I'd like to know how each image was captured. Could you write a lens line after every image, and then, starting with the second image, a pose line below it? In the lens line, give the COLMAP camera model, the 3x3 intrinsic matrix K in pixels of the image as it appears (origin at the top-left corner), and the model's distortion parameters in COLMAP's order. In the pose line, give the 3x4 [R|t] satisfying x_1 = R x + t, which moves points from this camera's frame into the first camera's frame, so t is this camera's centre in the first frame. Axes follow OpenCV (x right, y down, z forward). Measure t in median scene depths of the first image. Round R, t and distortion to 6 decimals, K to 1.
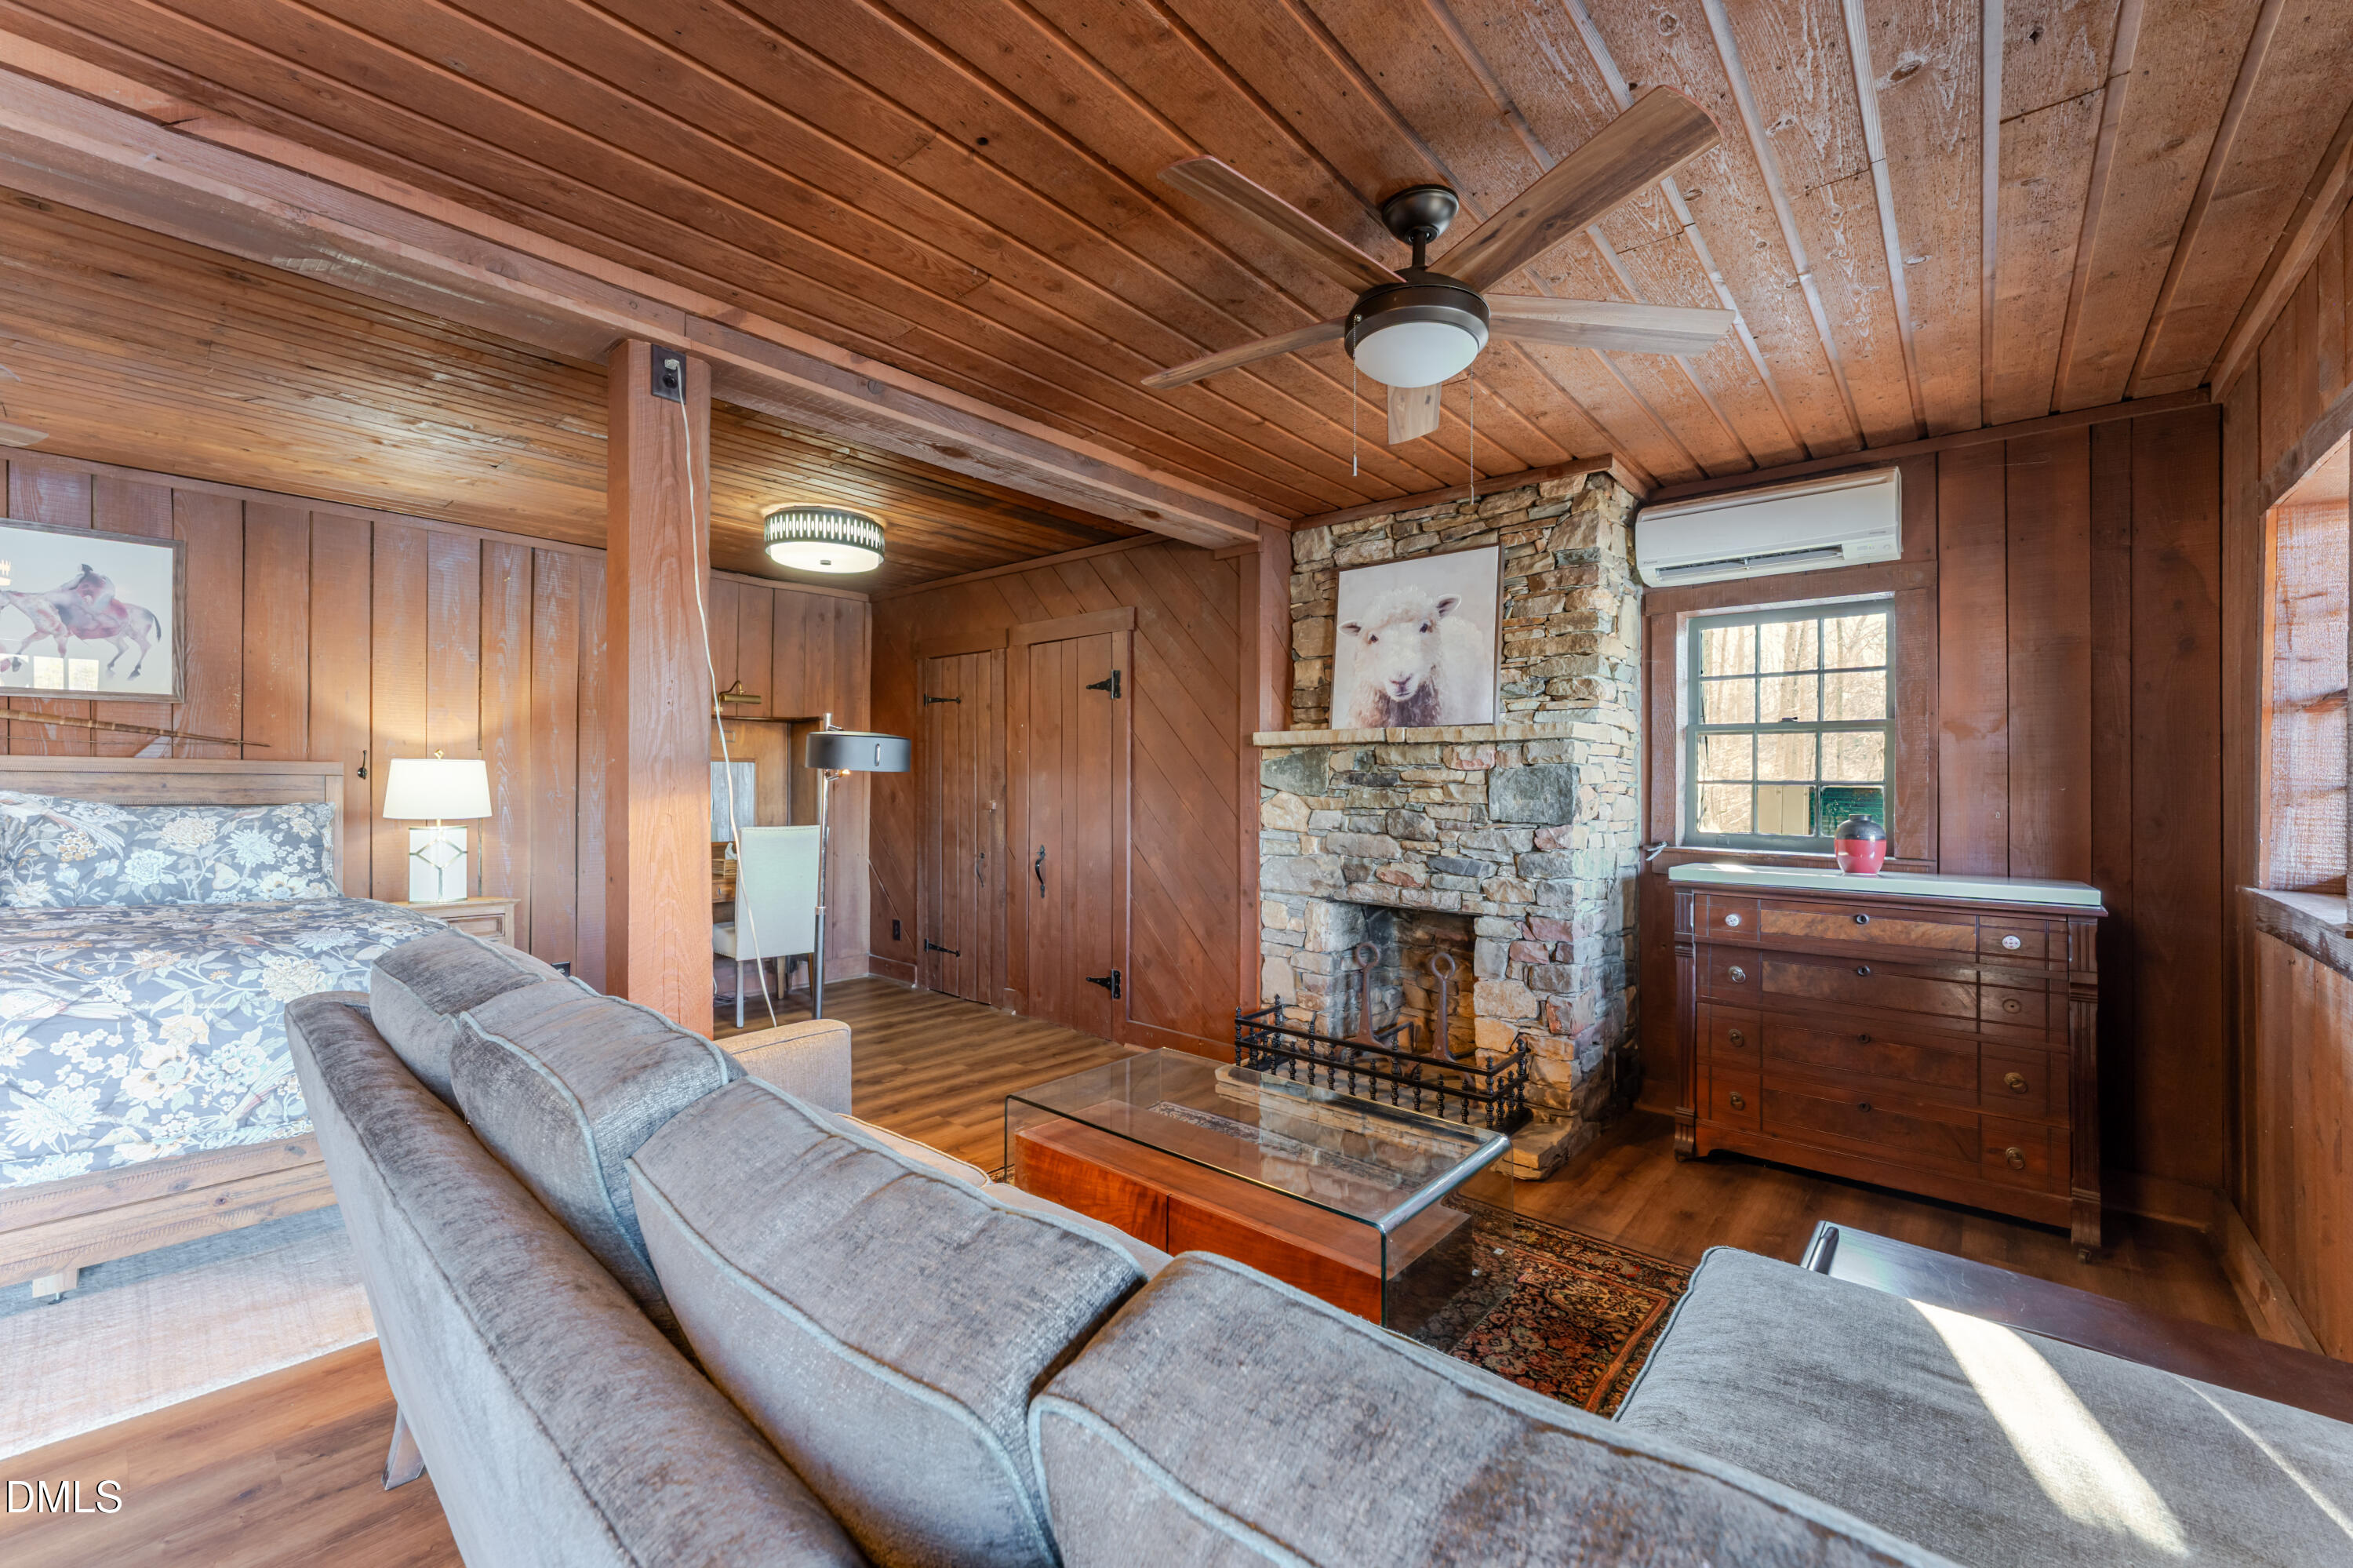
lens RADIAL K [[944.7, 0, 1170.2], [0, 944.7, 788.2], [0, 0, 1]] dist [0.000966, -0.000446]
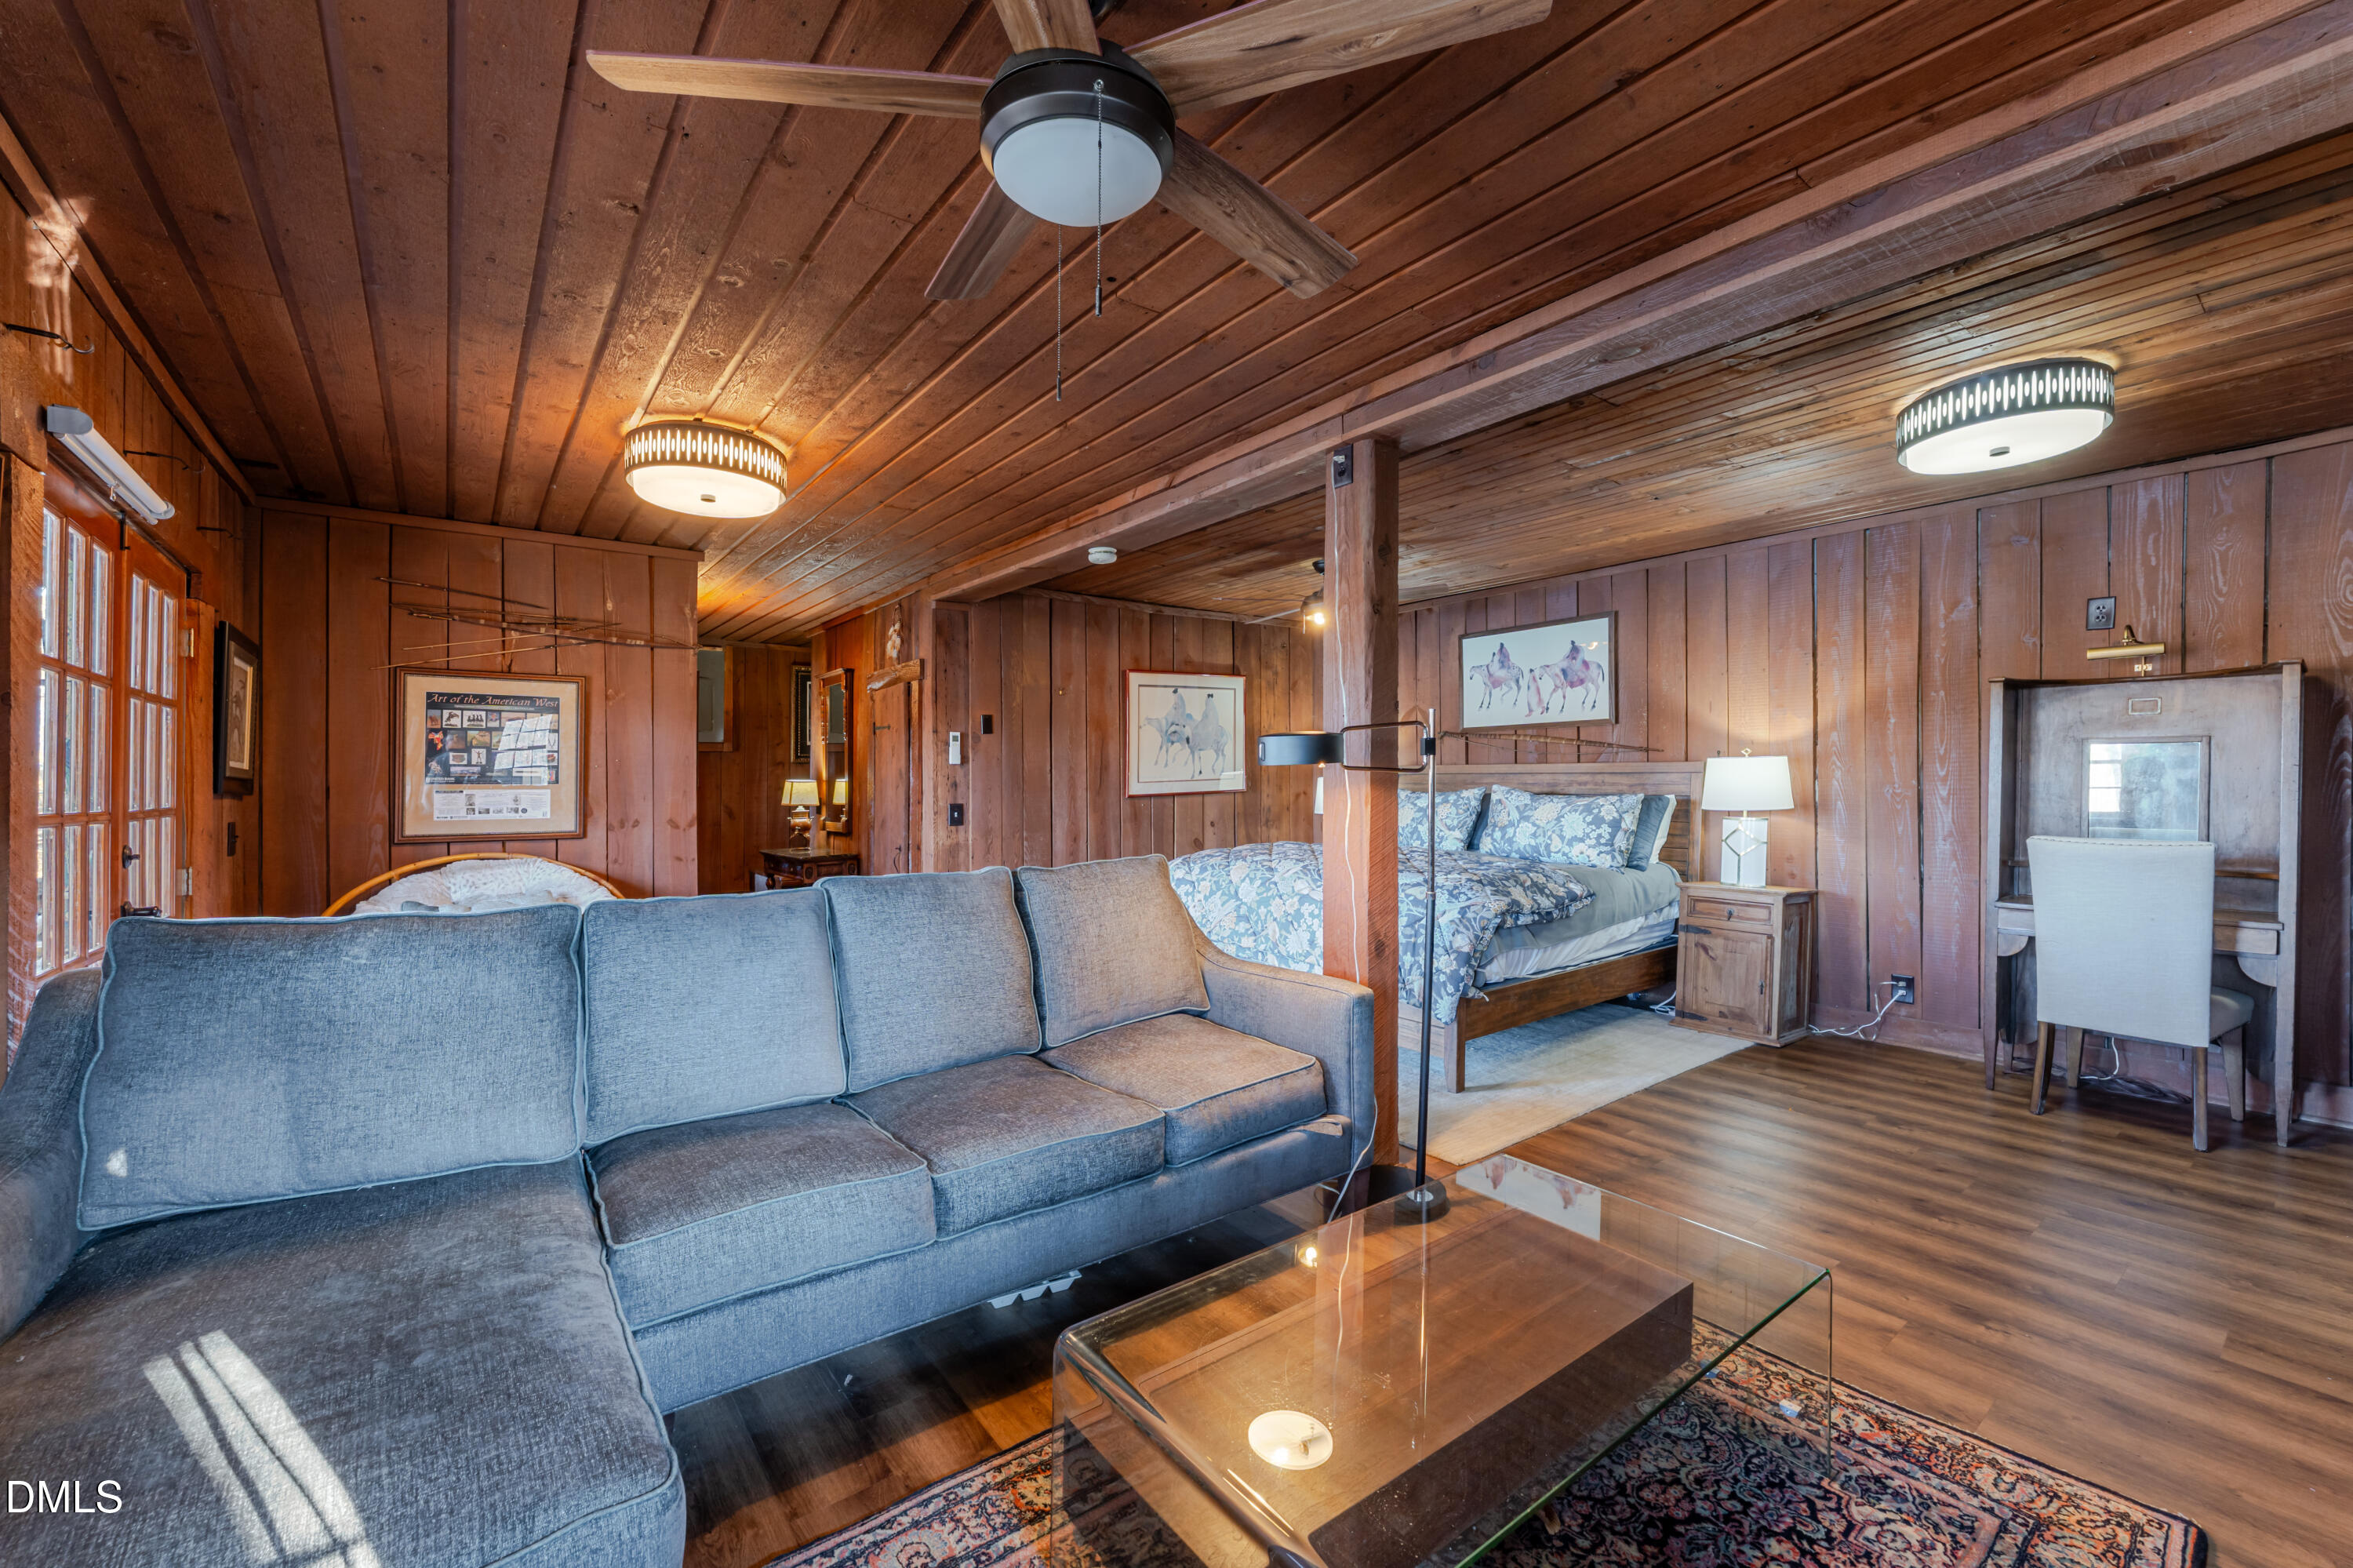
lens RADIAL K [[944.7, 0, 1167.8], [0, 944.7, 782.4], [0, 0, 1]] dist [0.000966, -0.000446]
pose [[-0.206908, -0.003764, -0.978353, 0.543460], [0.000423, 0.999992, -0.003936, 0.004465], [0.978360, -0.001228, -0.206905, 0.697320]]
